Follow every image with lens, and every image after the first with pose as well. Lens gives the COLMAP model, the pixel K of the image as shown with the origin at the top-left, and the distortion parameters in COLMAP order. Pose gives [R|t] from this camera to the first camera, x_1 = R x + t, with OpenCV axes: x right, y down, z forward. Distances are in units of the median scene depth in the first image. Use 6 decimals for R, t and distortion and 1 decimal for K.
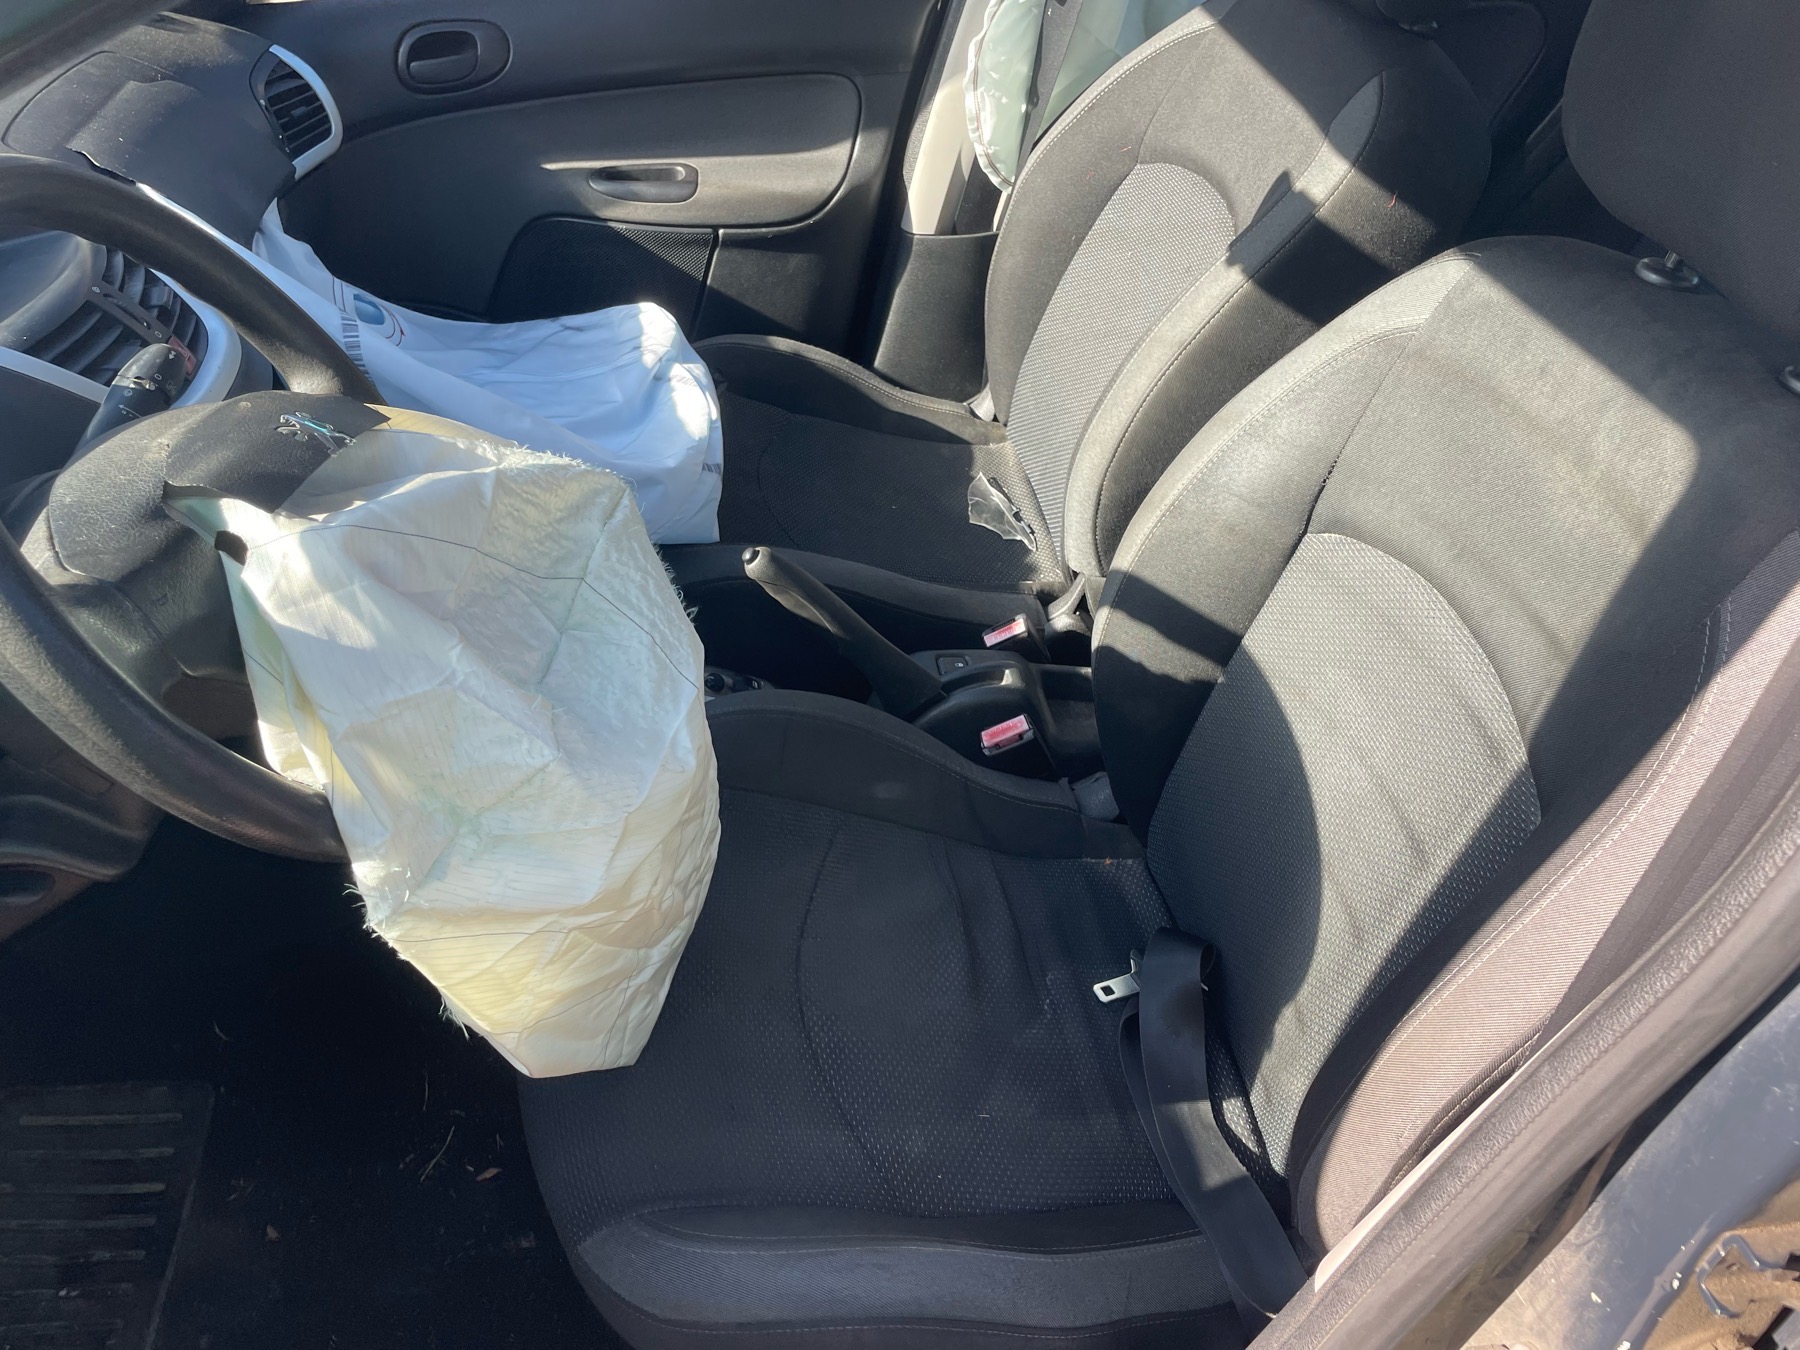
lens RADIAL K [[1382.9, 0, 919.5], [0, 1382.9, 676.1], [0, 0, 1]] dist [0.084415, -0.110888]
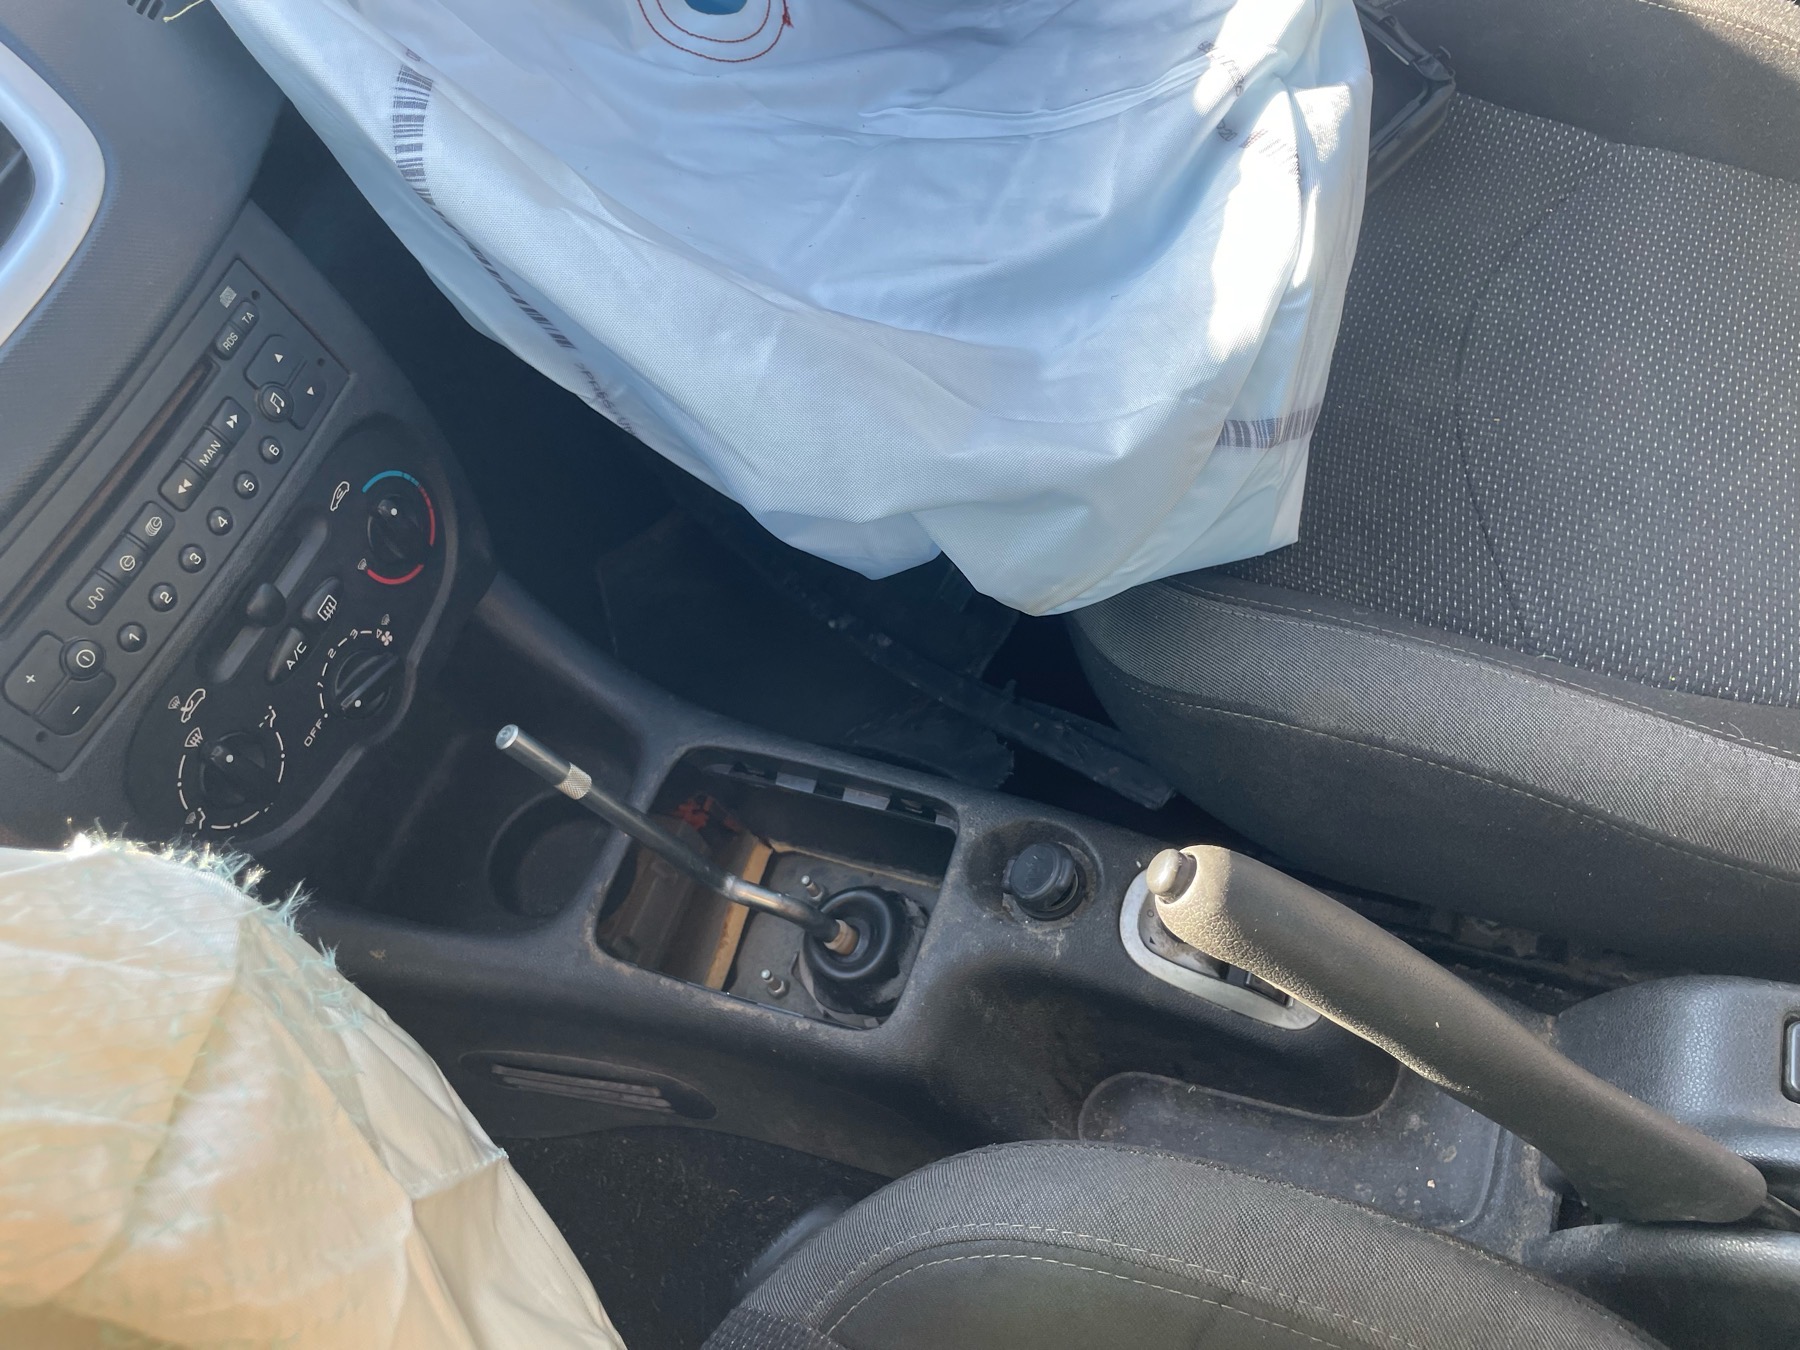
lens RADIAL K [[1382.9, 0, 919.5], [0, 1382.9, 676.1], [0, 0, 1]] dist [0.084415, -0.110888]
pose [[0.829549, 0.234609, -0.506762, -0.008843], [-0.058186, 0.938842, 0.339396, -0.212798], [0.555395, -0.252059, 0.792466, 0.605435]]
